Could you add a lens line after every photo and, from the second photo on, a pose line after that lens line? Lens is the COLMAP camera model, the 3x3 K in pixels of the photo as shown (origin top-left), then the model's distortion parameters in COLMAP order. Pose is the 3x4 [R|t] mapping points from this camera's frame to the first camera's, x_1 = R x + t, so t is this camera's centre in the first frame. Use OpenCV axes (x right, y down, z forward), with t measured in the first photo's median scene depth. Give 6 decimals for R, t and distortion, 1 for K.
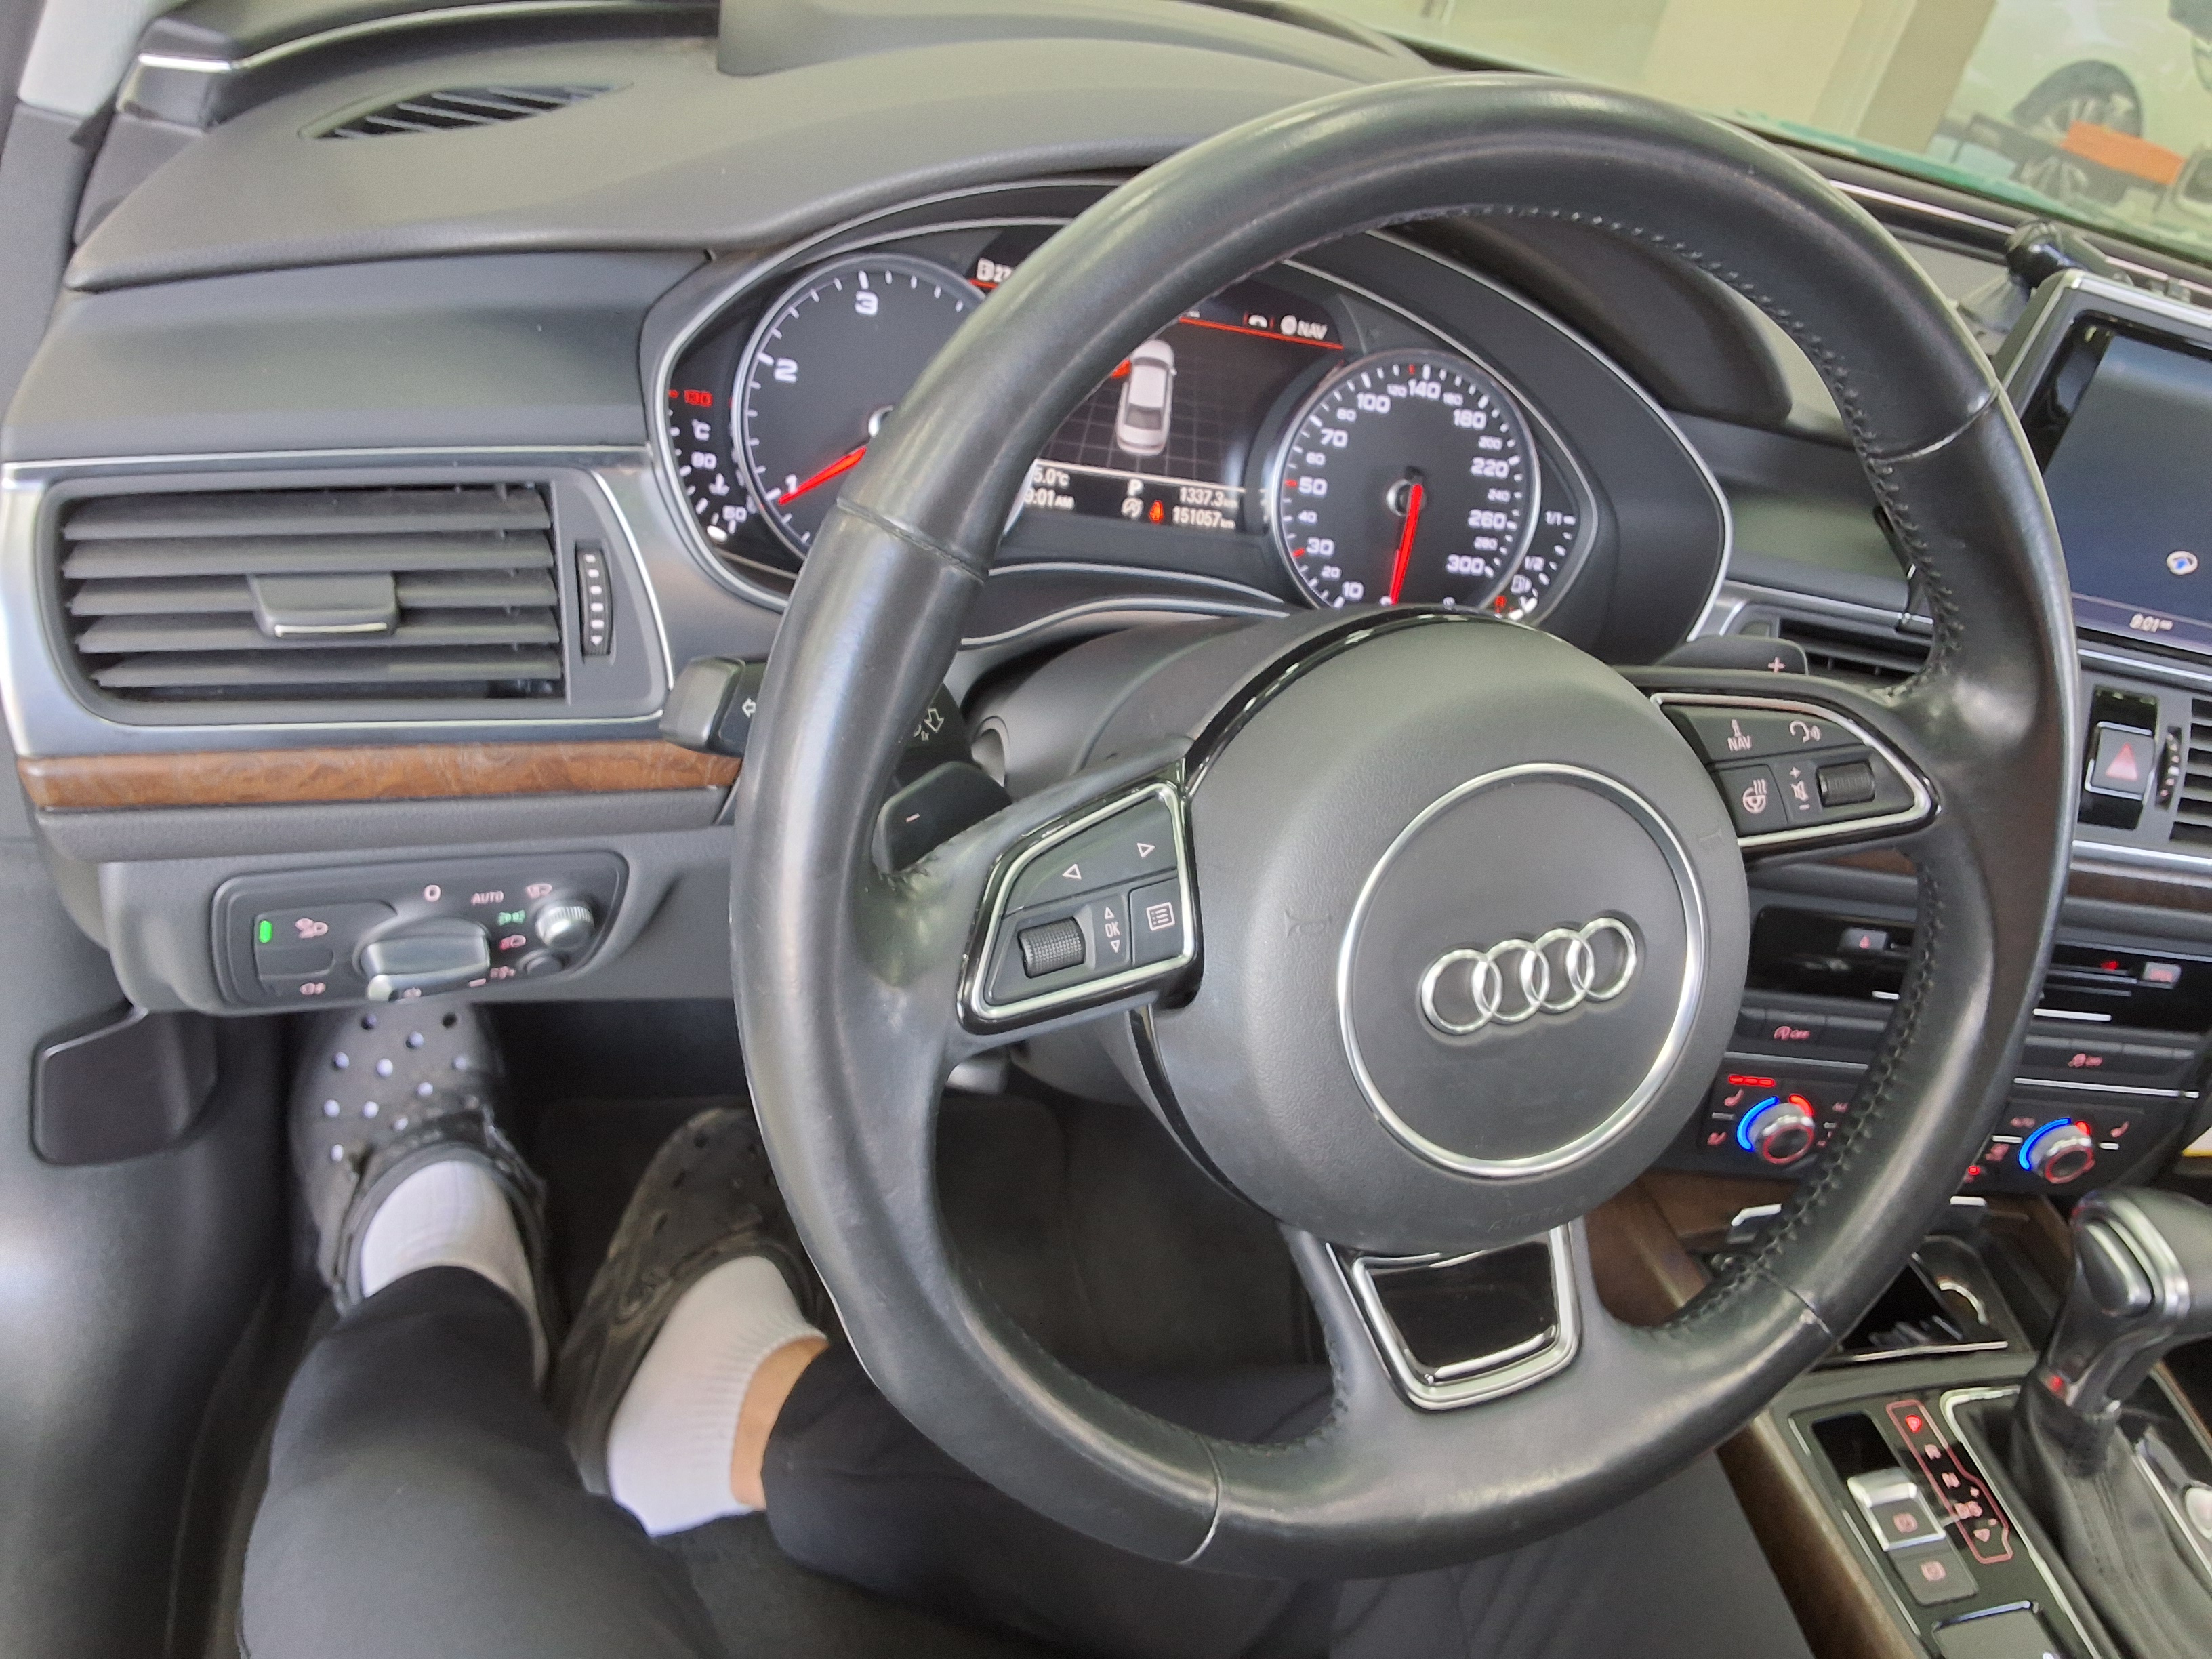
lens RADIAL K [[1725.1, 0, 1116.7], [0, 1725.1, 843.1], [0, 0, 1]] dist [0.136731, -0.215020]
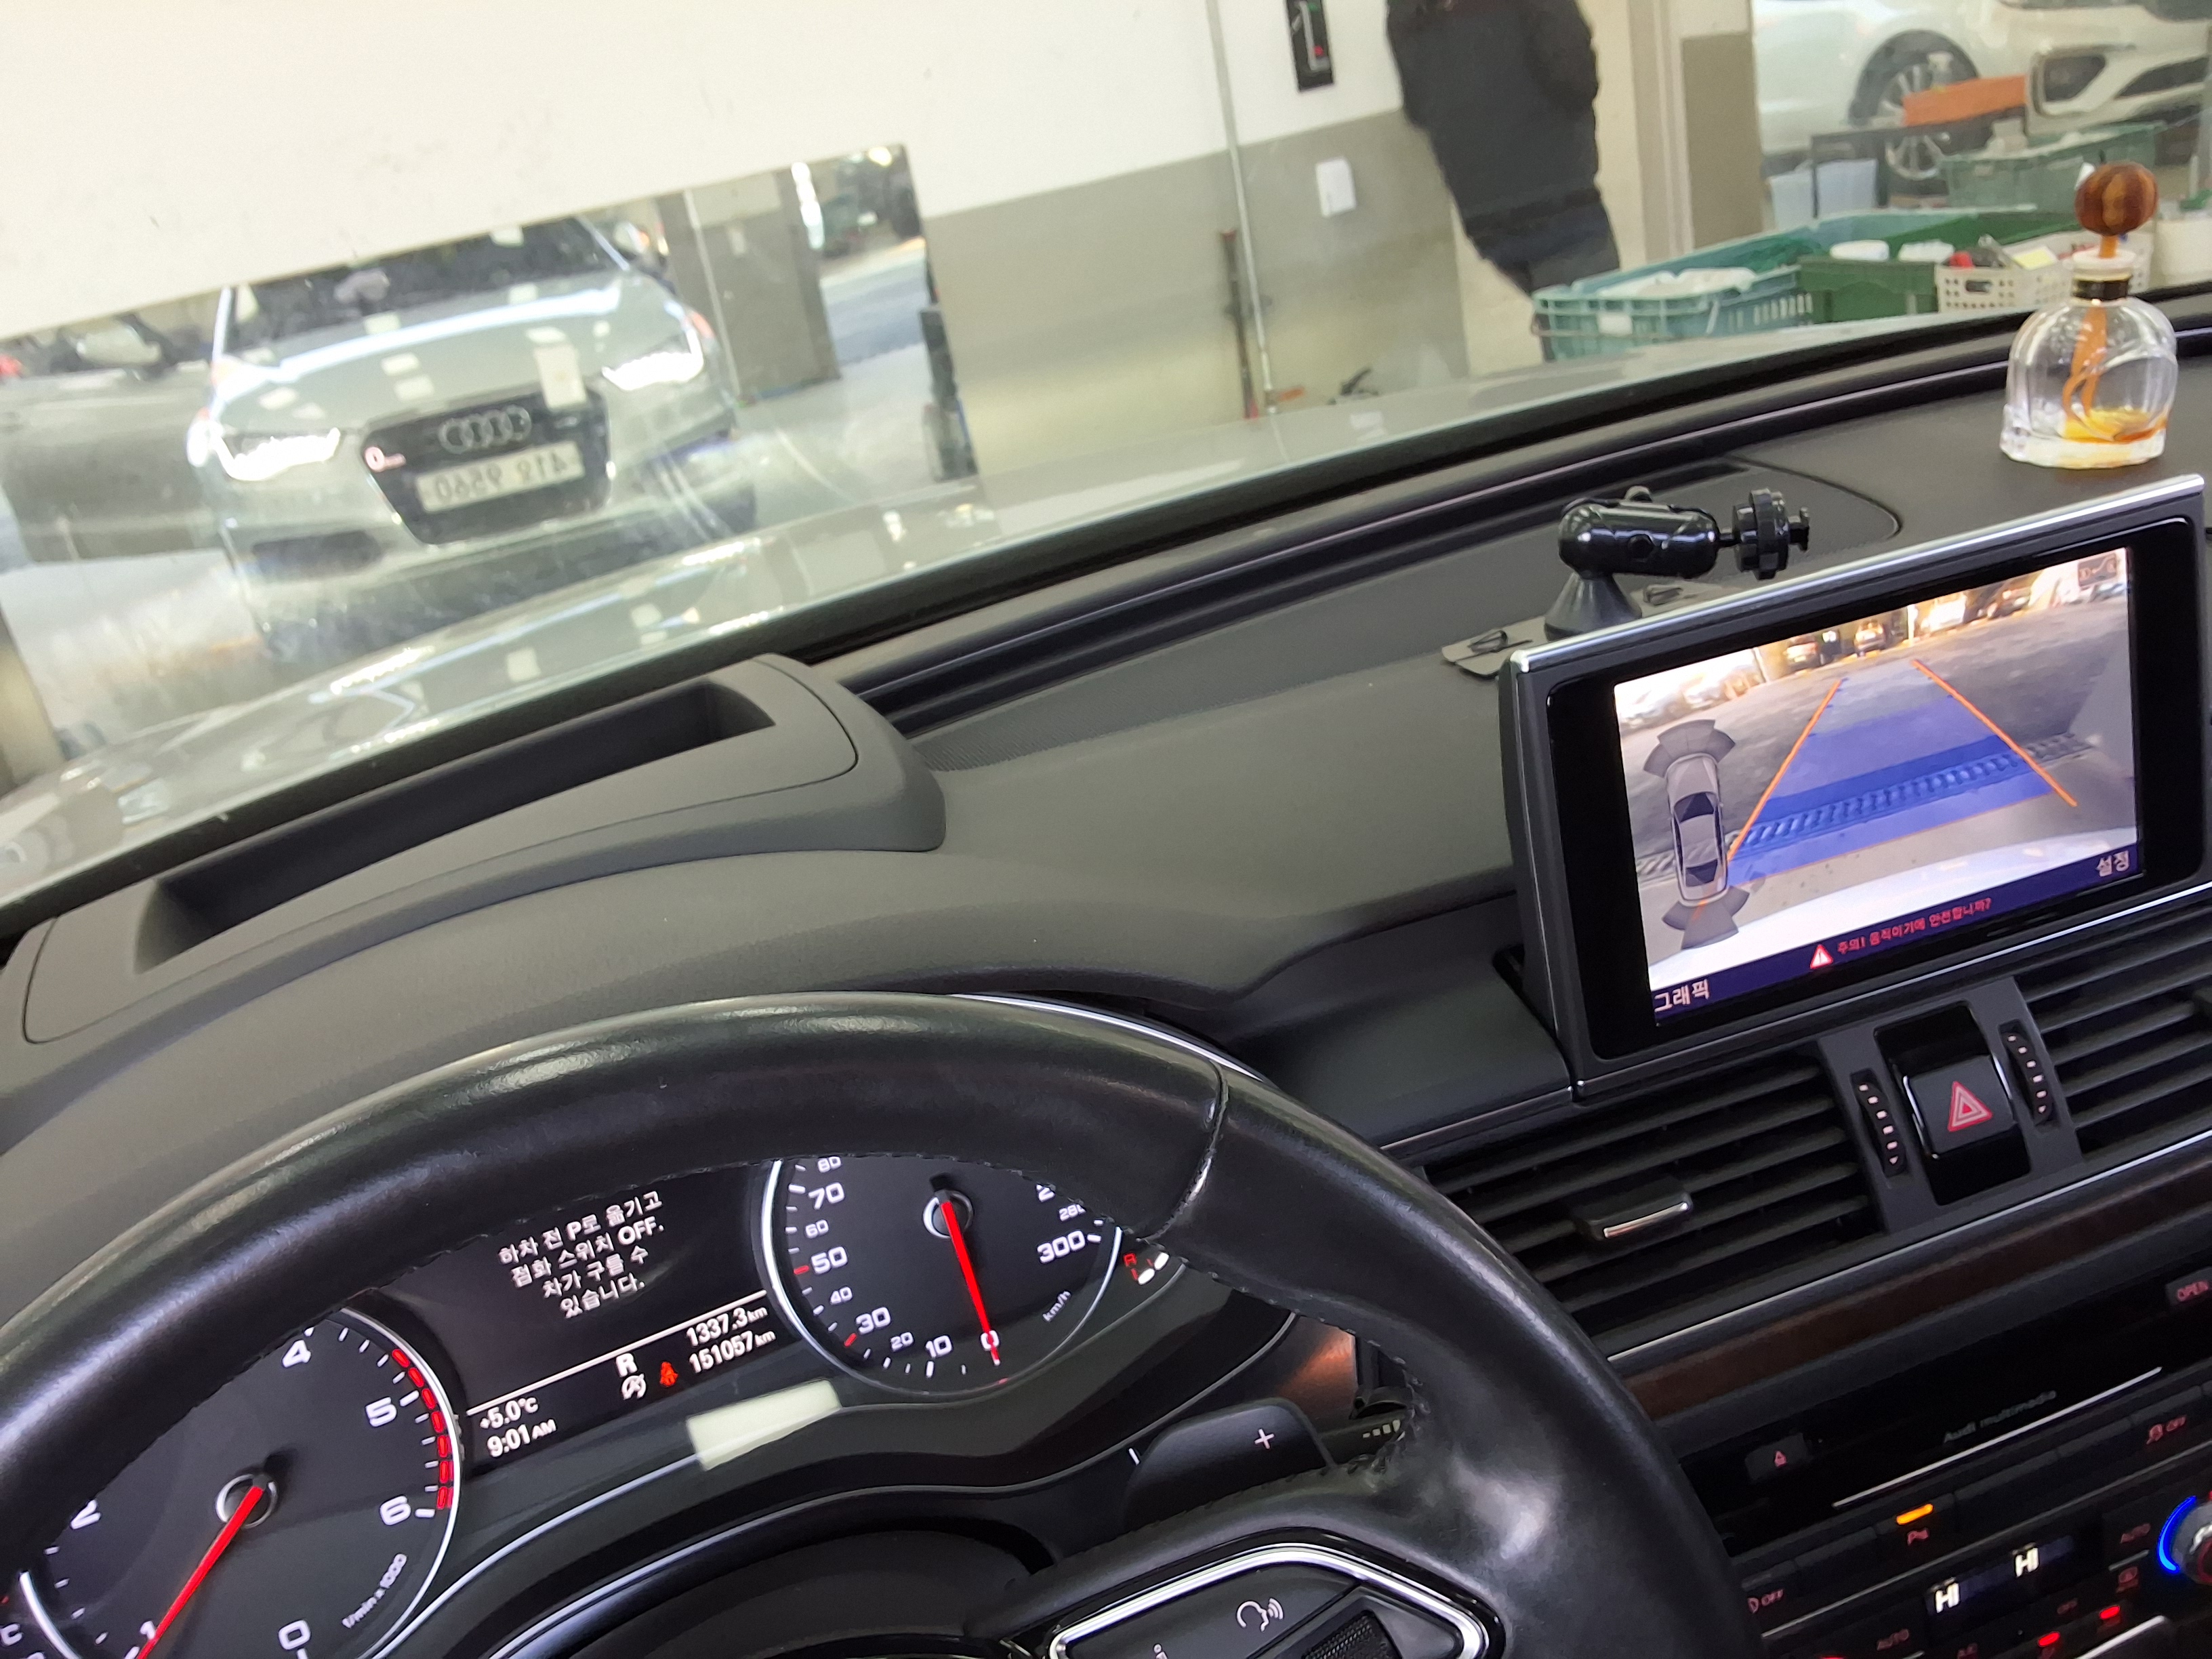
lens RADIAL K [[1785.5, 0, 1114.4], [0, 1785.5, 838.7], [0, 0, 1]] dist [0.146992, -0.267068]
pose [[0.893572, -0.444593, -0.062183, 0.367227], [0.422437, 0.879624, -0.218653, -0.137490], [0.151909, 0.169114, 0.973819, 0.172325]]
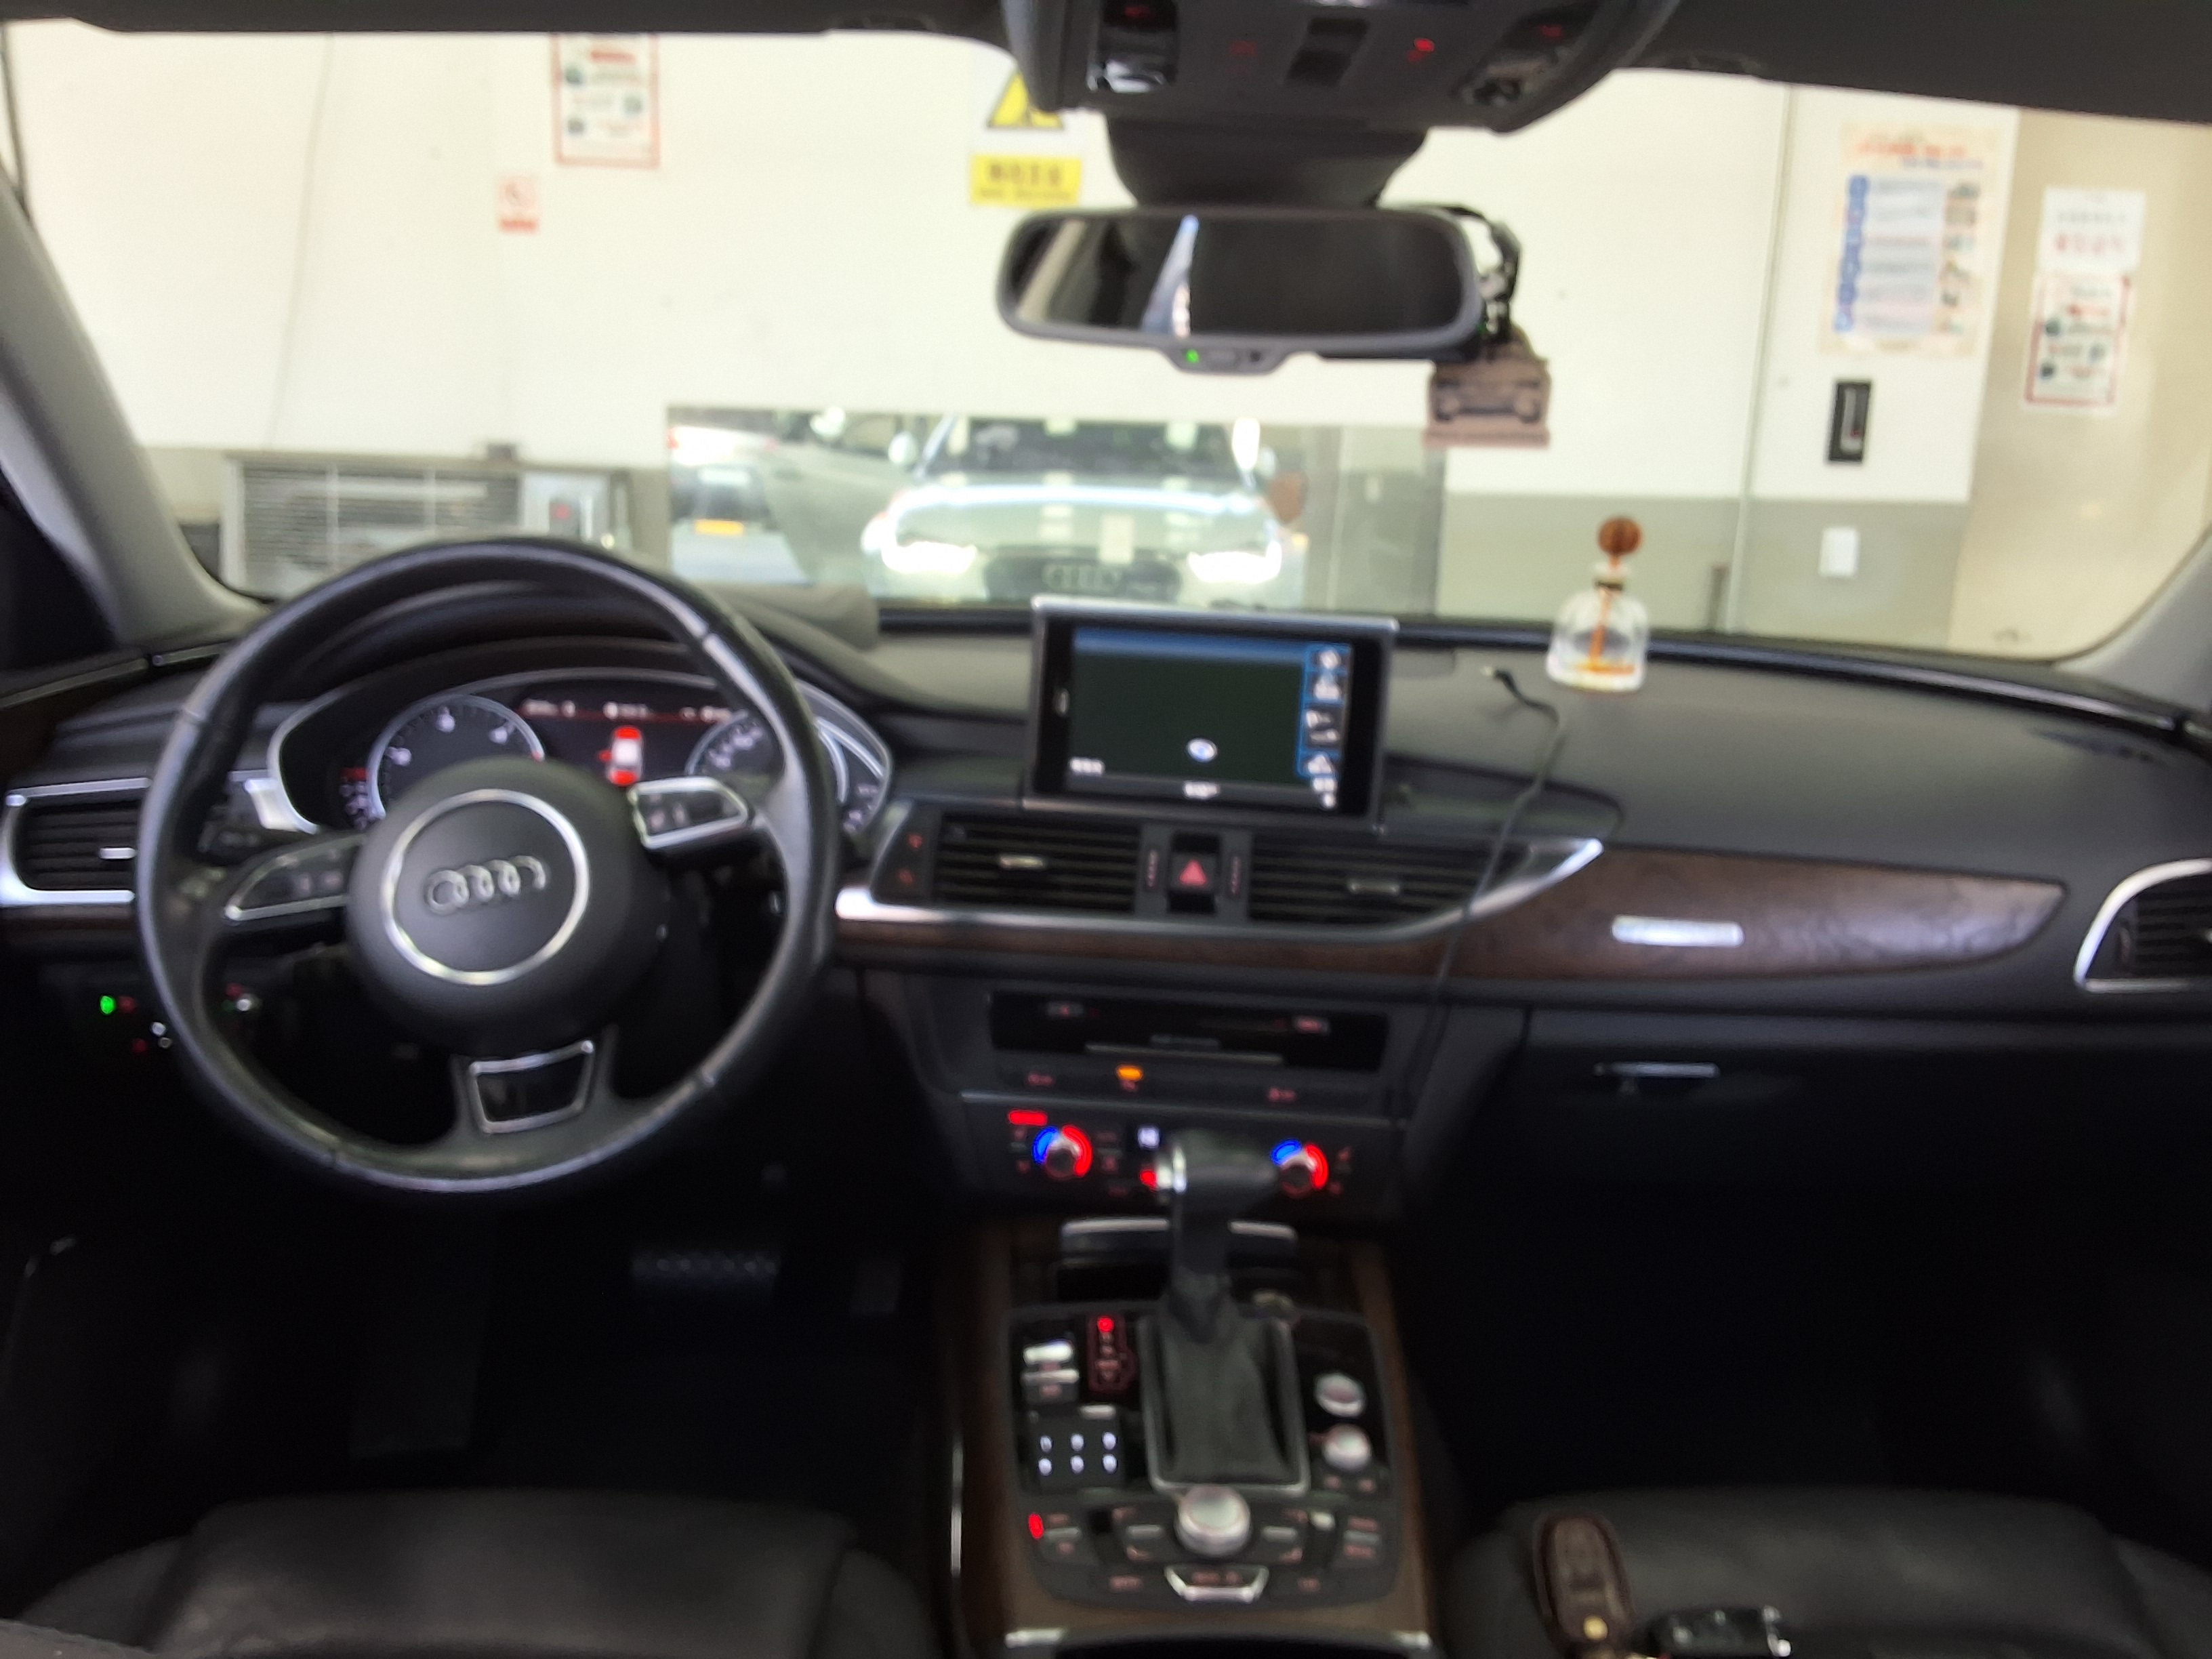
lens RADIAL K [[1725.1, 0, 1116.7], [0, 1725.1, 843.1], [0, 0, 1]] dist [0.136731, -0.215020]
pose [[0.940123, -0.163291, -0.299173, 1.045271], [0.031586, 0.915728, -0.400556, 0.591550], [0.339368, 0.367123, 0.866054, -0.417003]]
